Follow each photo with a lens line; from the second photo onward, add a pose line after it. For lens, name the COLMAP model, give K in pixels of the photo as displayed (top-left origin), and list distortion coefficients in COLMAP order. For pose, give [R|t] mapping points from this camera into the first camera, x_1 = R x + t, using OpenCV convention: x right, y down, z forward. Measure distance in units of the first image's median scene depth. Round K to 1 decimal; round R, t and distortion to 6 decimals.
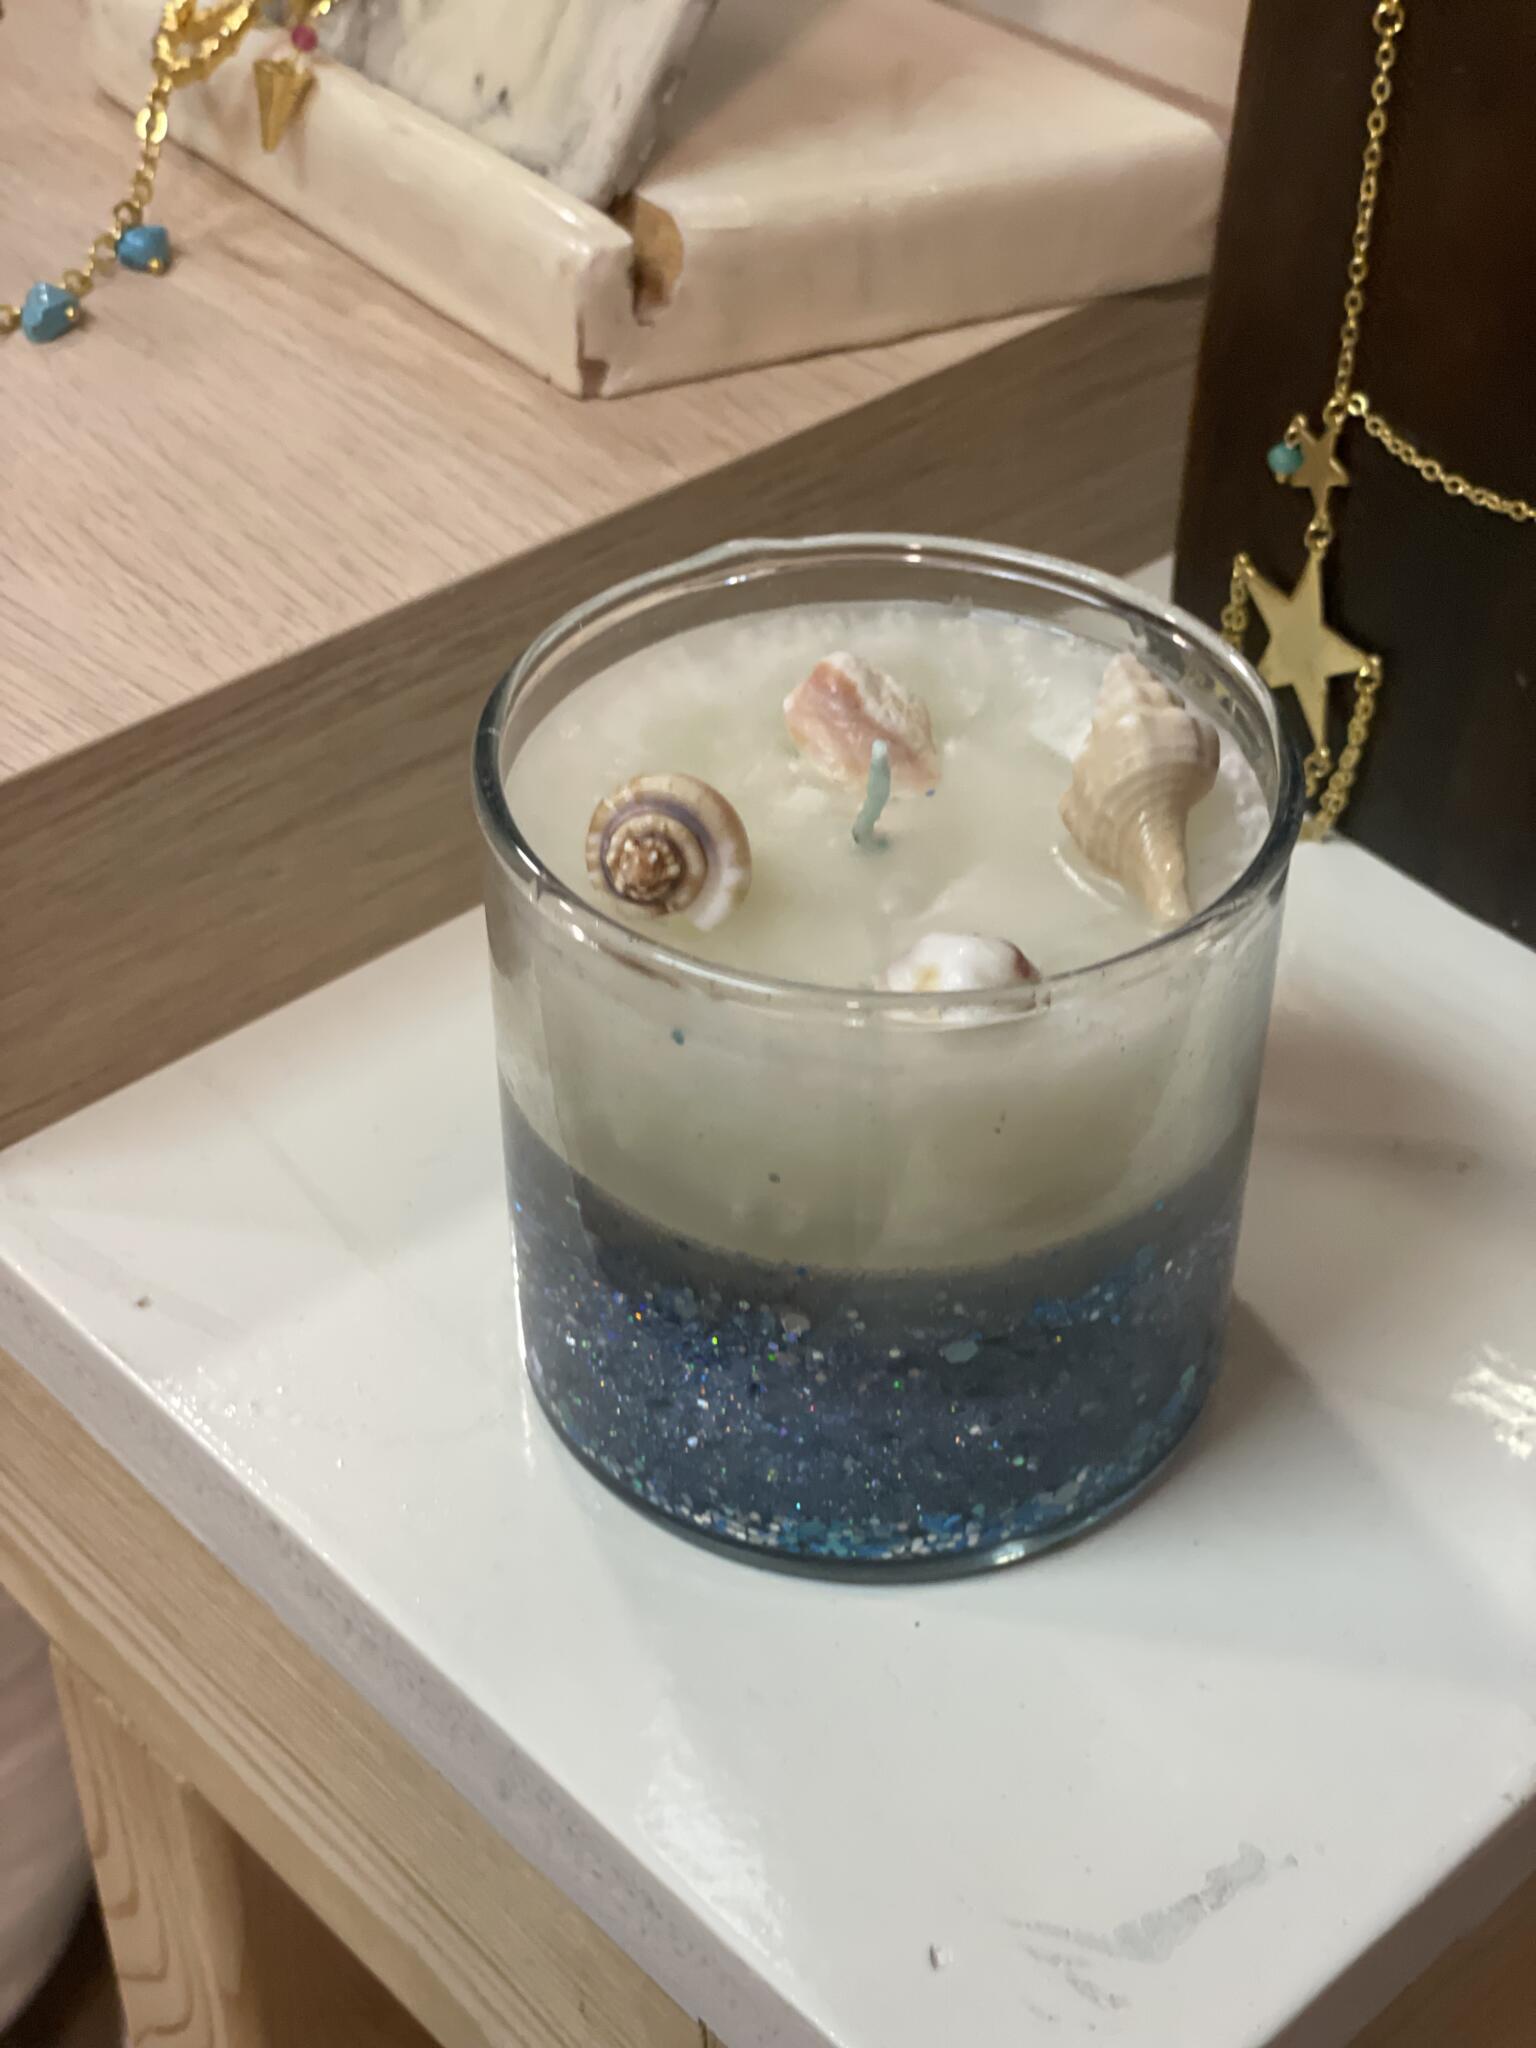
lens RADIAL K [[3176.6, 0, 809.8], [0, 3176.6, 1056.9], [0, 0, 1]] dist [0.002056, 0.000000]
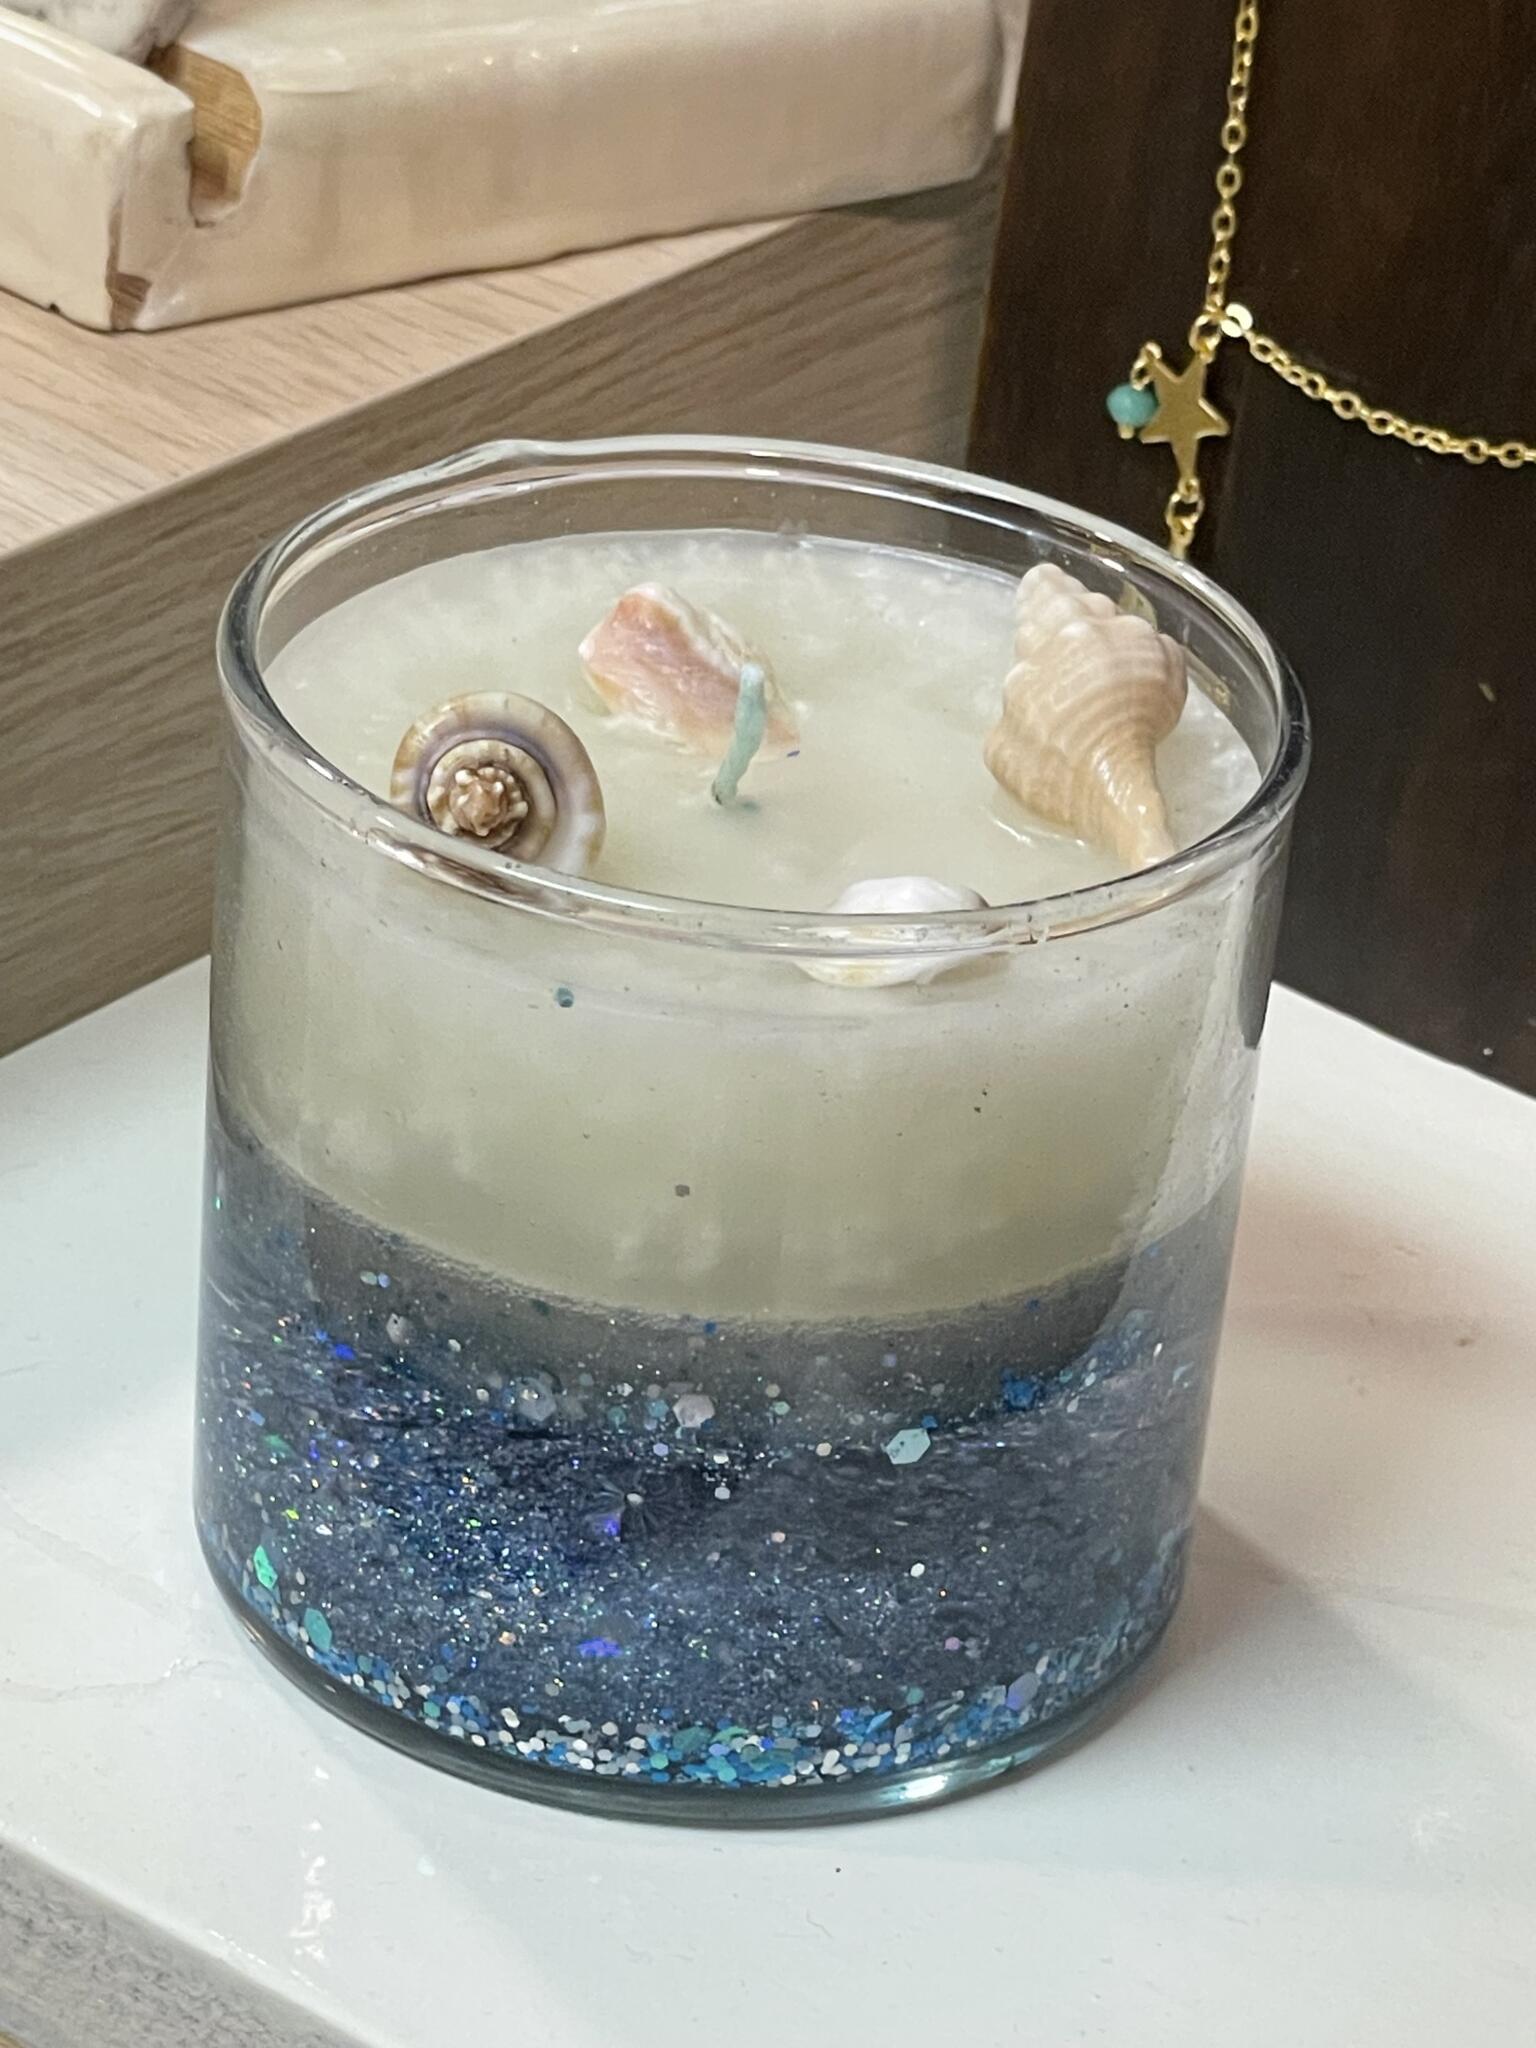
lens RADIAL K [[6819.2, 0, 772.2], [0, 6819.2, 1031.1], [0, 0, 1]] dist [-0.005228, 0.000000]
pose [[0.982978, -0.018172, 0.182823, -0.222766], [0.049594, 0.984401, -0.168803, 0.214348], [-0.176903, 0.174997, 0.968546, -0.459451]]
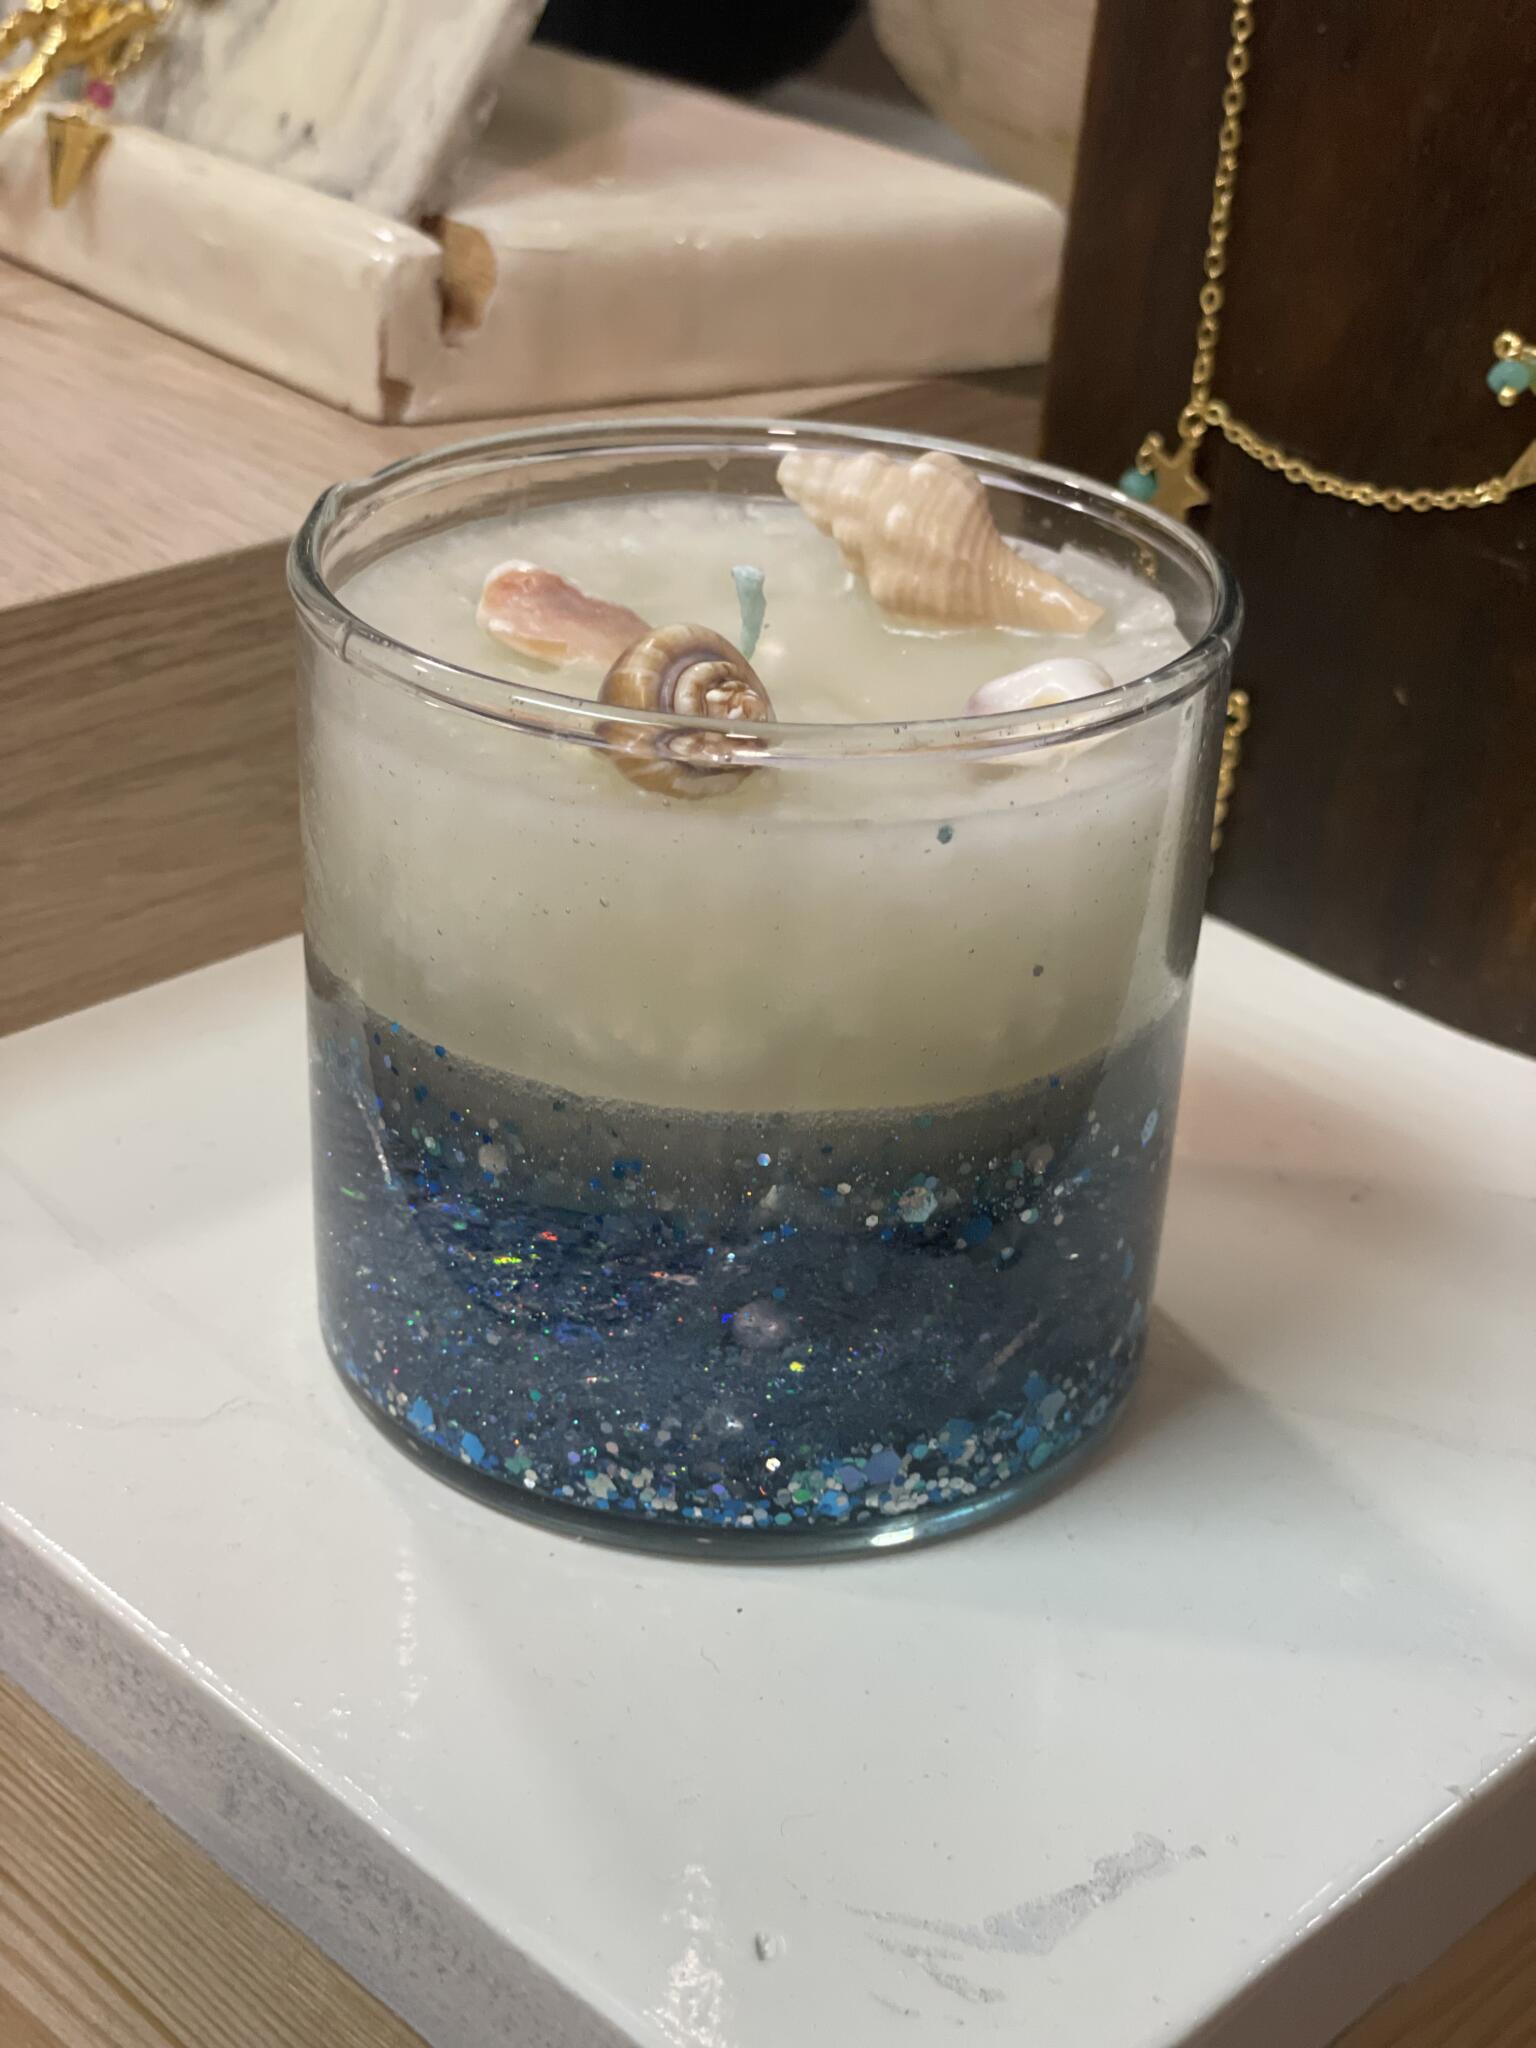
lens RADIAL K [[3176.6, 0, 783.0], [0, 3176.6, 1051.5], [0, 0, 1]] dist [0.002056, 0.000000]
pose [[0.998410, 0.017172, 0.053695, -0.001694], [-0.006452, 0.981026, -0.193771, 0.167074], [-0.056003, 0.193116, 0.979576, 0.132805]]
